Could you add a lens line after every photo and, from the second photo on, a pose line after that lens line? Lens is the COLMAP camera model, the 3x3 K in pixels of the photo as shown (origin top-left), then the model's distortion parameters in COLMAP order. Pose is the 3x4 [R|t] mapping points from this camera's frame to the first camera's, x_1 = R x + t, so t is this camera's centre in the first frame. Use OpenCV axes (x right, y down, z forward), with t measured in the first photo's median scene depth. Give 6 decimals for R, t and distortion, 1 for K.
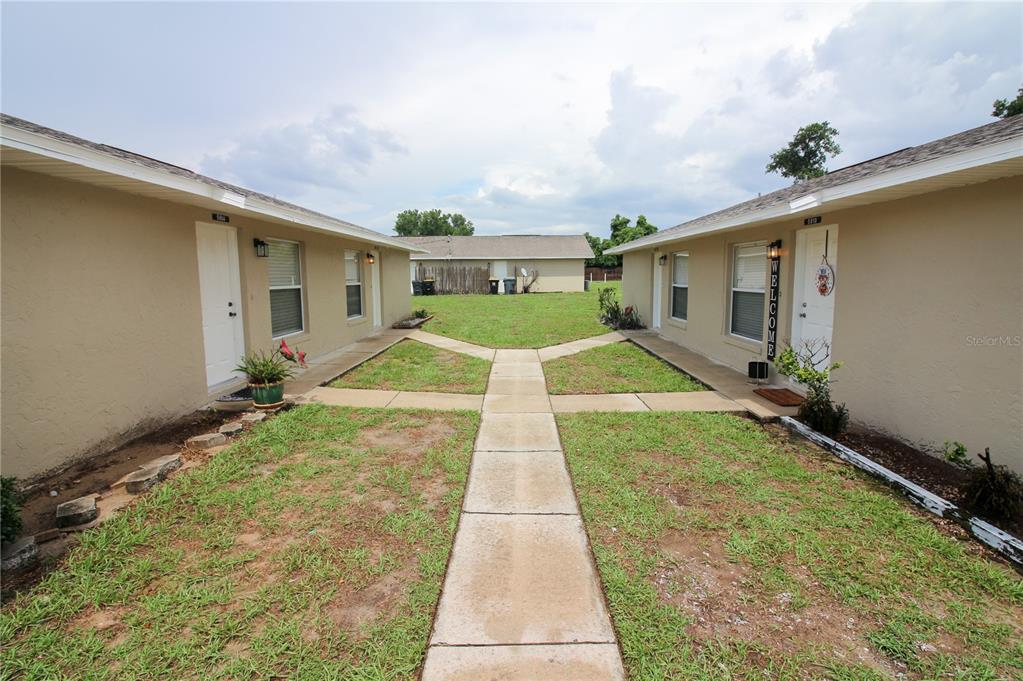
lens RADIAL K [[492.4, 0, 511.5], [0, 492.4, 340.5], [0, 0, 1]] dist [0.000577, -0.013200]
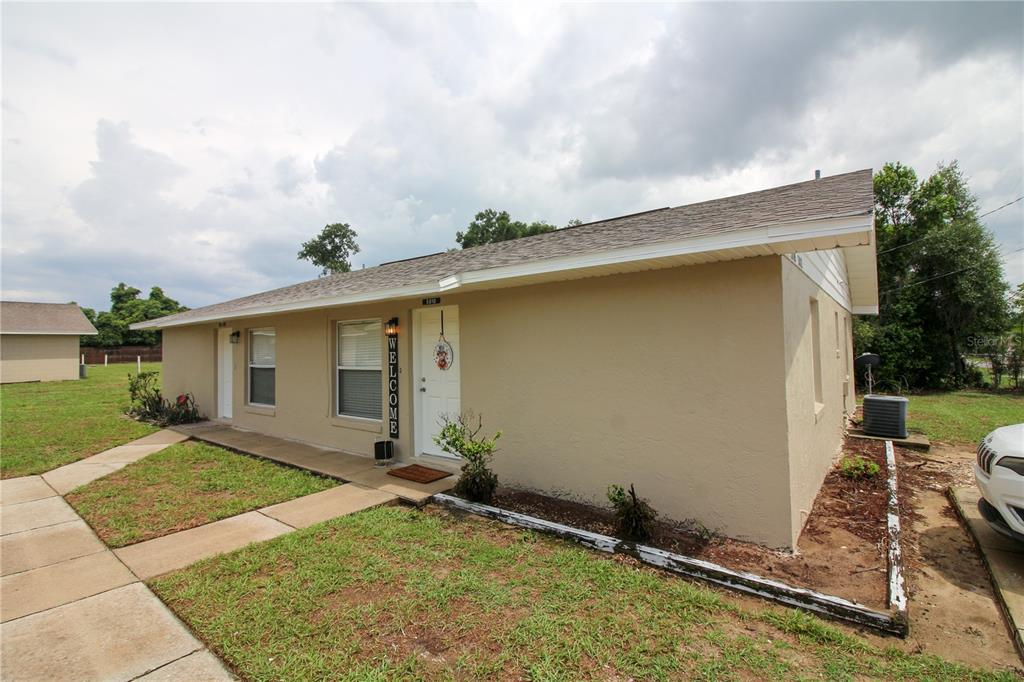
lens RADIAL K [[477.5, 0, 516.2], [0, 477.5, 330.8], [0, 0, 1]] dist [0.002672, -0.013055]
pose [[0.604620, 0.025299, 0.796112, -0.091862], [0.119111, 0.985385, -0.121775, -0.025626], [-0.787558, 0.168453, 0.592770, 0.207296]]
